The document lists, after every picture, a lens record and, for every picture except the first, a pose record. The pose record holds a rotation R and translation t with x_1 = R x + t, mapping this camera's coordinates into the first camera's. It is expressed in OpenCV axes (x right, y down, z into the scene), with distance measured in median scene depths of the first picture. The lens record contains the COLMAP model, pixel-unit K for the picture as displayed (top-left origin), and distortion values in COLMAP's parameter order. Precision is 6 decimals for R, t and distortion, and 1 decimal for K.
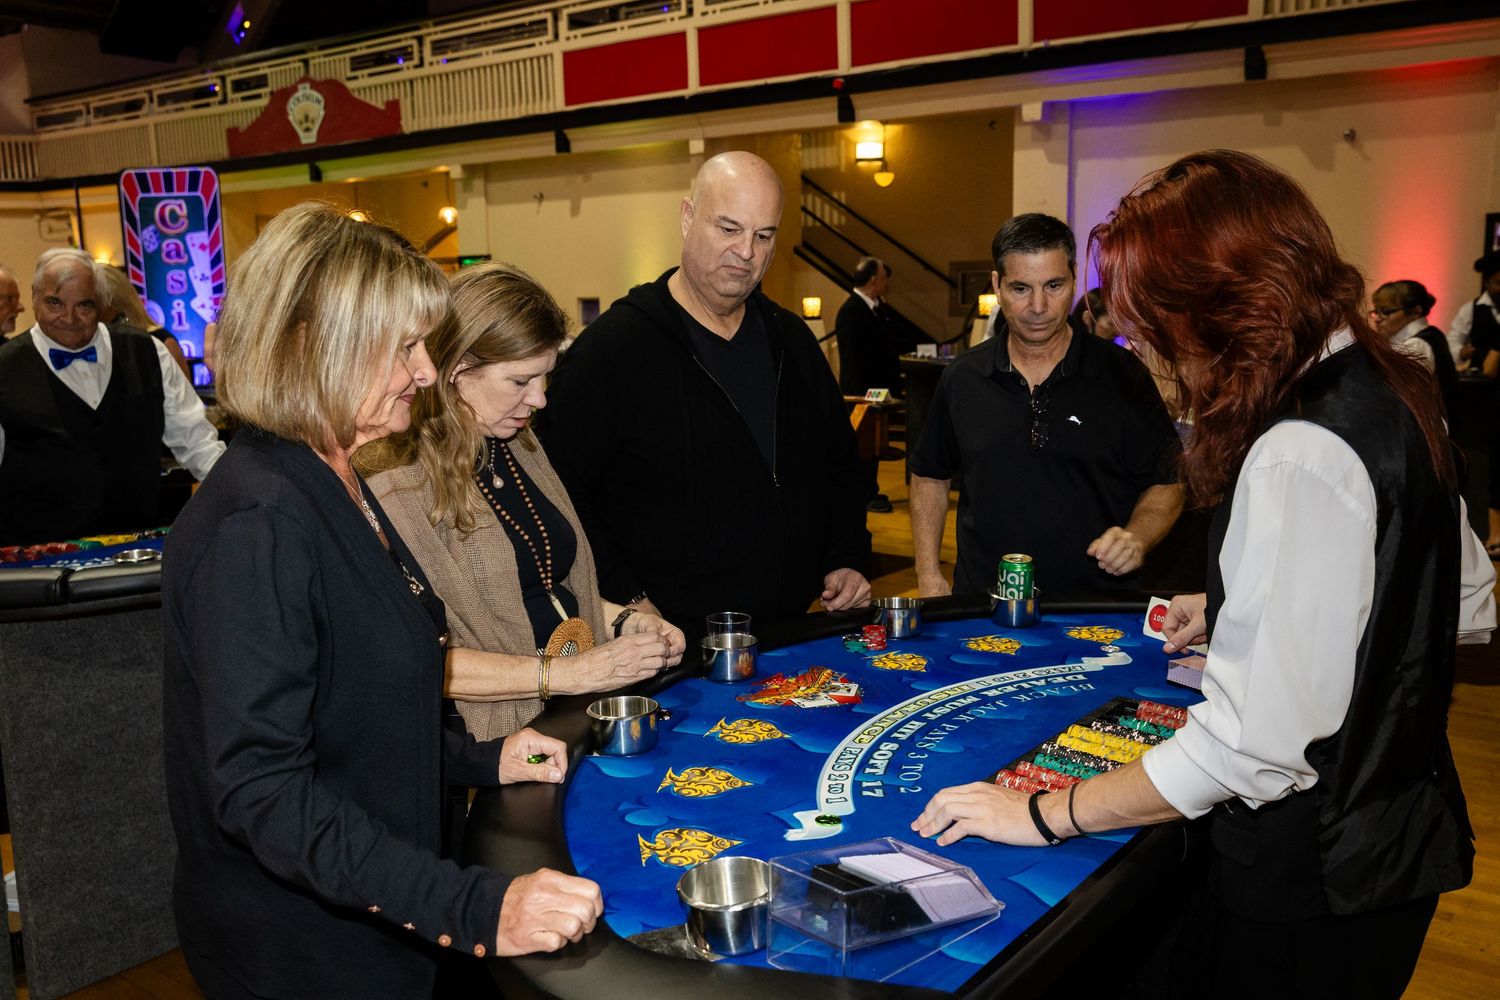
lens RADIAL K [[1351.6, 0, 750.0], [0, 1351.6, 500.0], [0, 0, 1]] dist [0.000740, 0.000773]
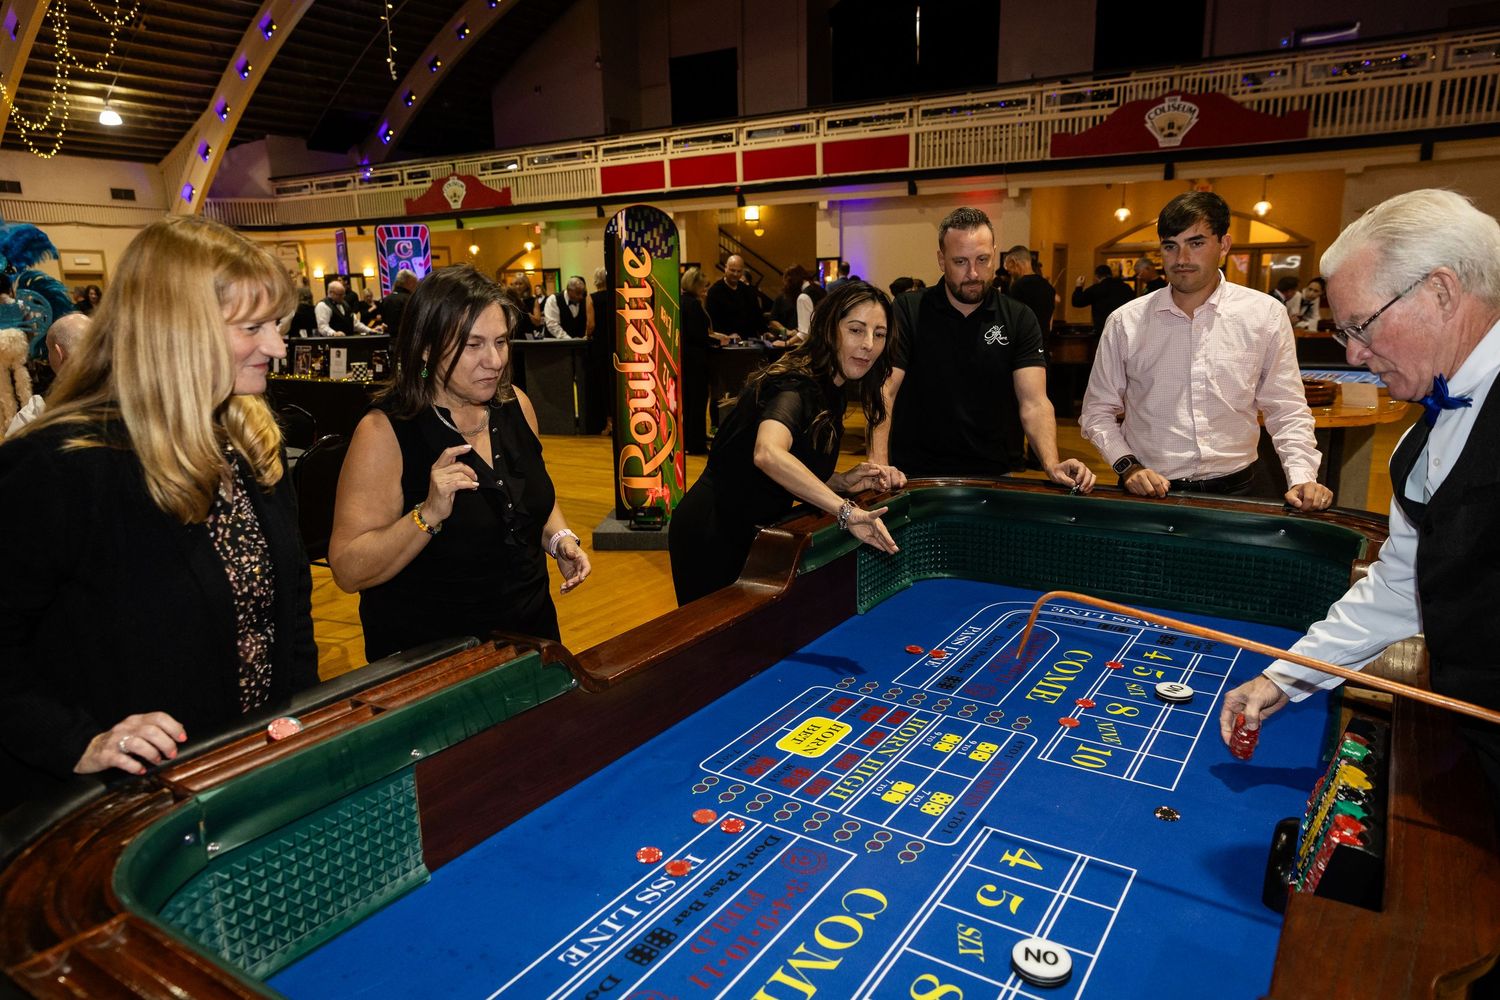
lens RADIAL K [[1009.2, 0, 750.0], [0, 1009.2, 500.0], [0, 0, 1]] dist [-0.000883, 0.001081]
pose [[0.996304, -0.021064, 0.083276, -0.050040], [0.016819, 0.998539, 0.051345, 0.090423], [-0.084236, -0.049754, 0.995203, -0.534490]]
